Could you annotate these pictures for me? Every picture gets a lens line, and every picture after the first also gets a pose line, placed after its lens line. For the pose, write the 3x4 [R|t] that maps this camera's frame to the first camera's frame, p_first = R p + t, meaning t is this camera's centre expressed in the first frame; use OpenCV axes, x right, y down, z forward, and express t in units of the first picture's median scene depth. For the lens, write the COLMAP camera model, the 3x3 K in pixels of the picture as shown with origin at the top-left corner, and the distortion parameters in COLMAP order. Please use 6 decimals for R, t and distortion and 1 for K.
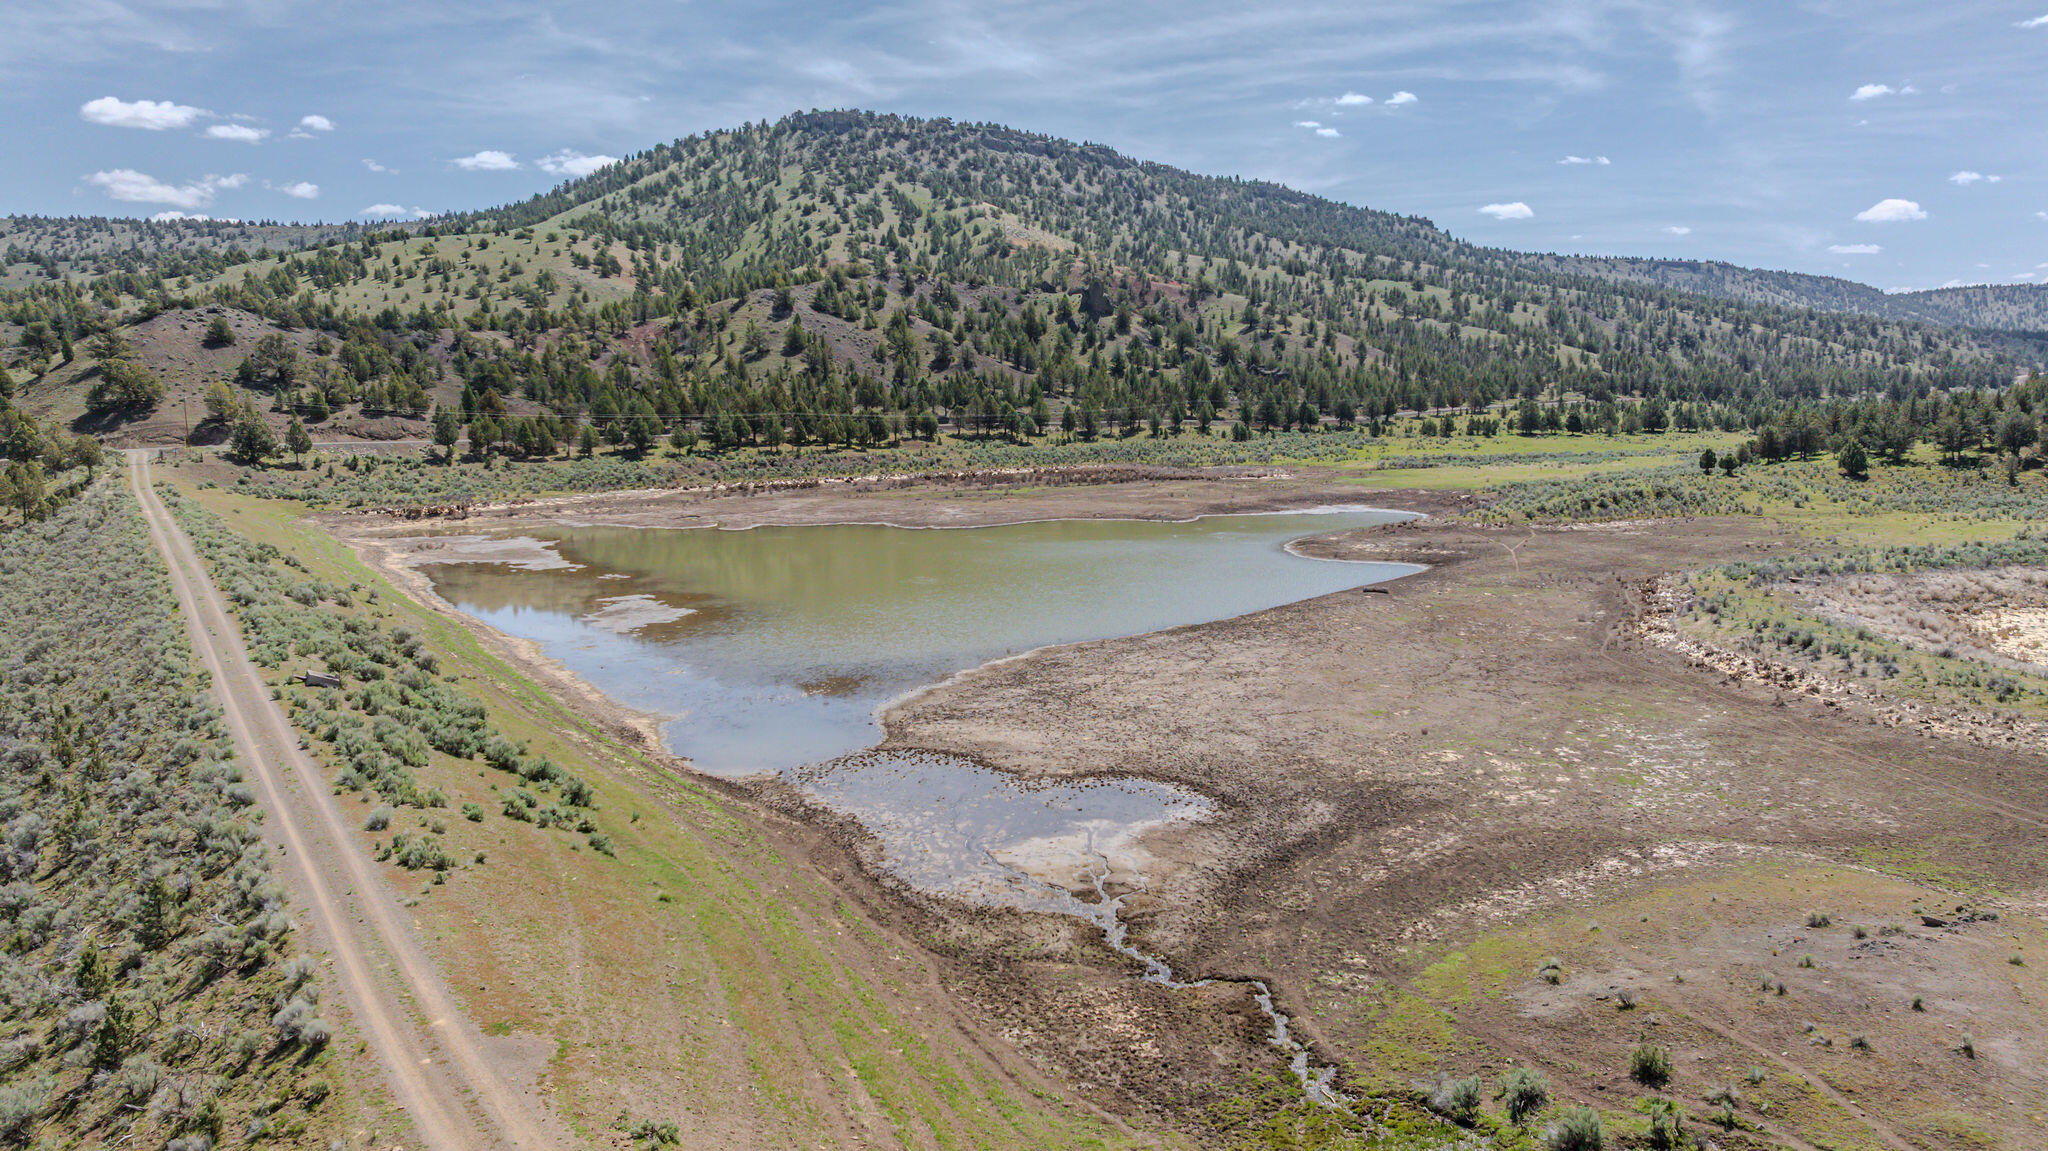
lens RADIAL K [[1443.9, 0, 1024.0], [0, 1443.9, 575.5], [0, 0, 1]] dist [-0.018557, -0.005487]
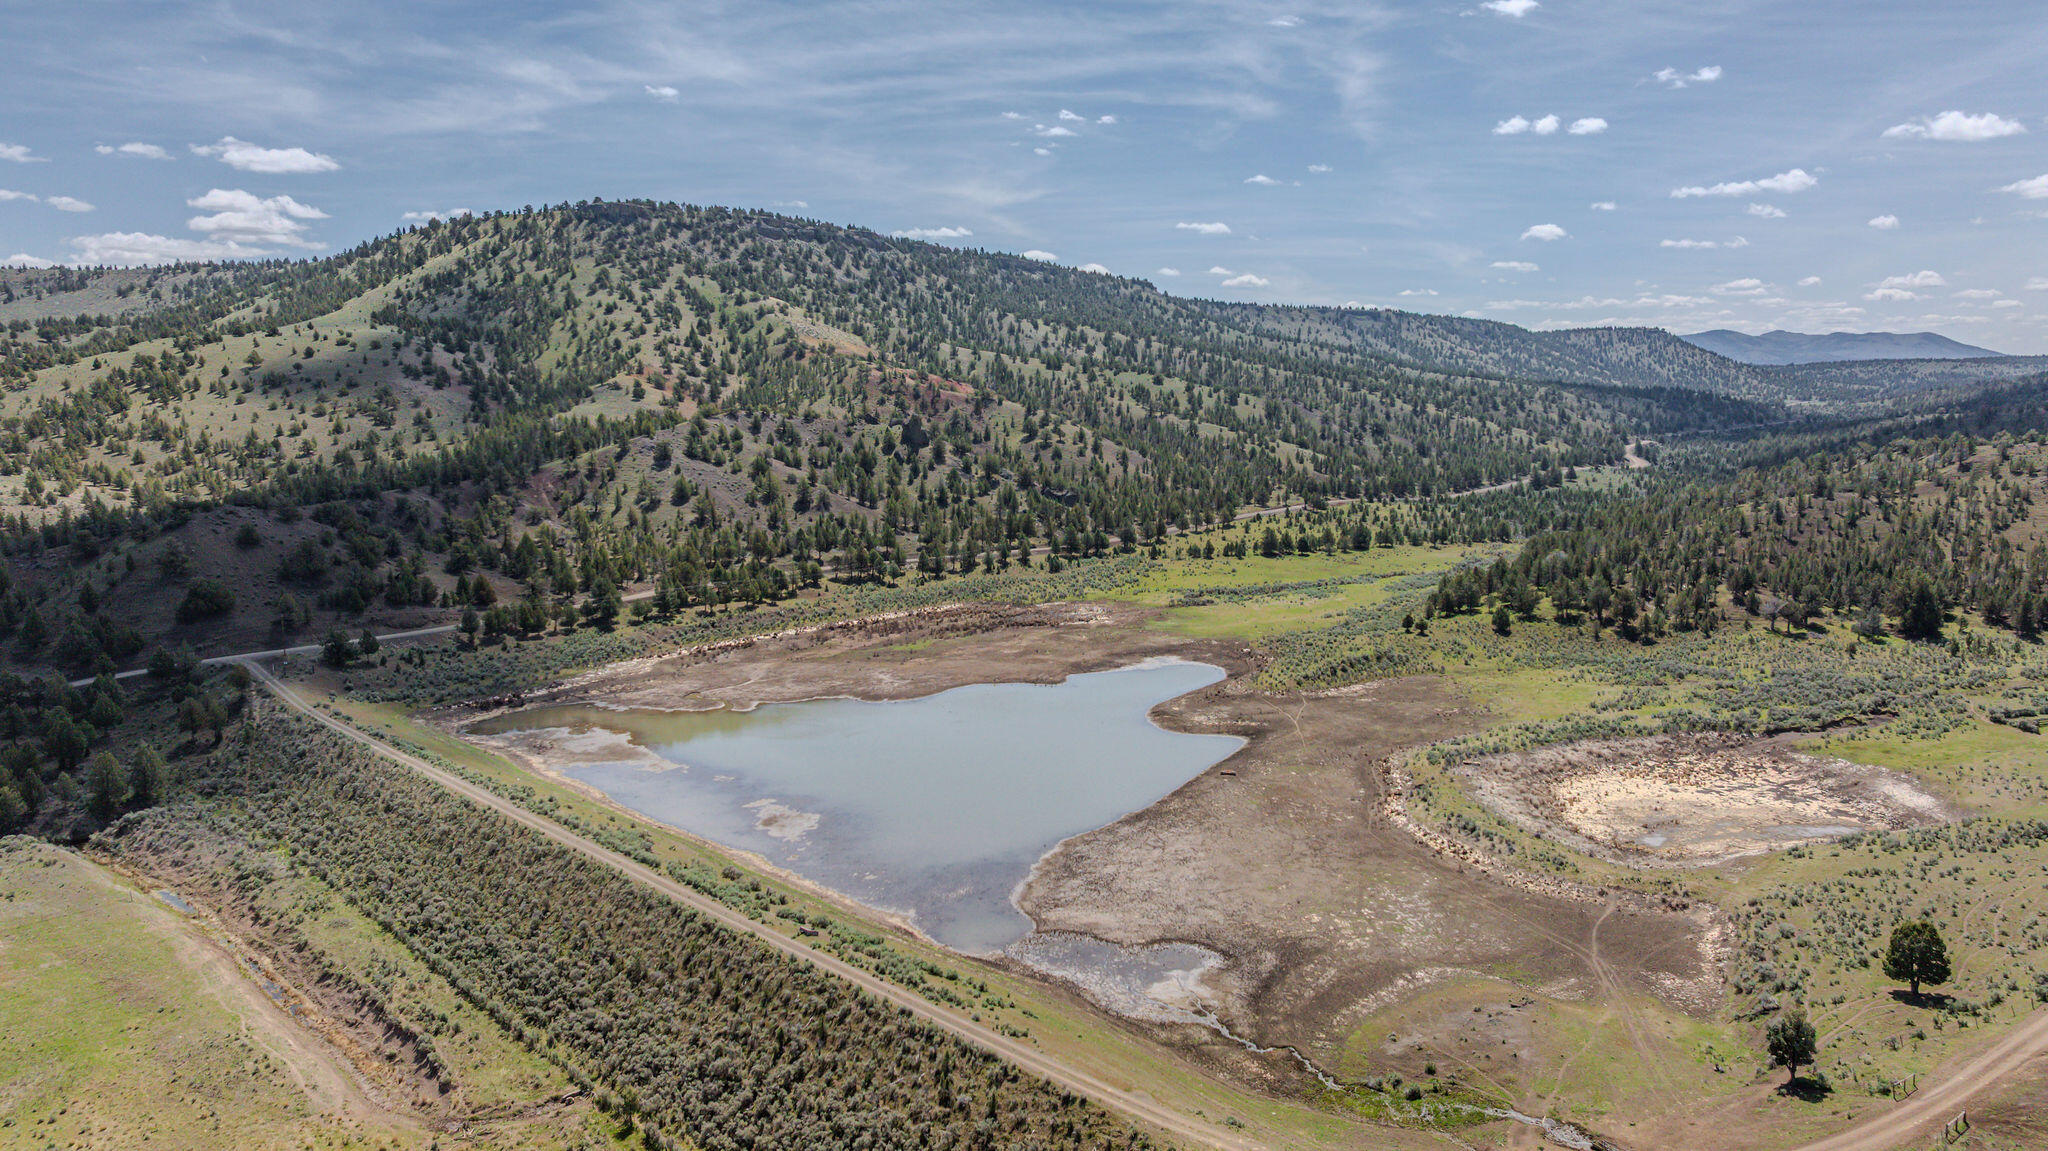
lens RADIAL K [[1455.3, 0, 1024.0], [0, 1455.3, 575.5], [0, 0, 1]] dist [-0.007502, -0.004508]
pose [[0.980061, -0.026204, 0.196959, -0.069983], [0.026123, 0.999654, 0.003010, -0.052199], [-0.196970, 0.002196, 0.980407, -0.132436]]
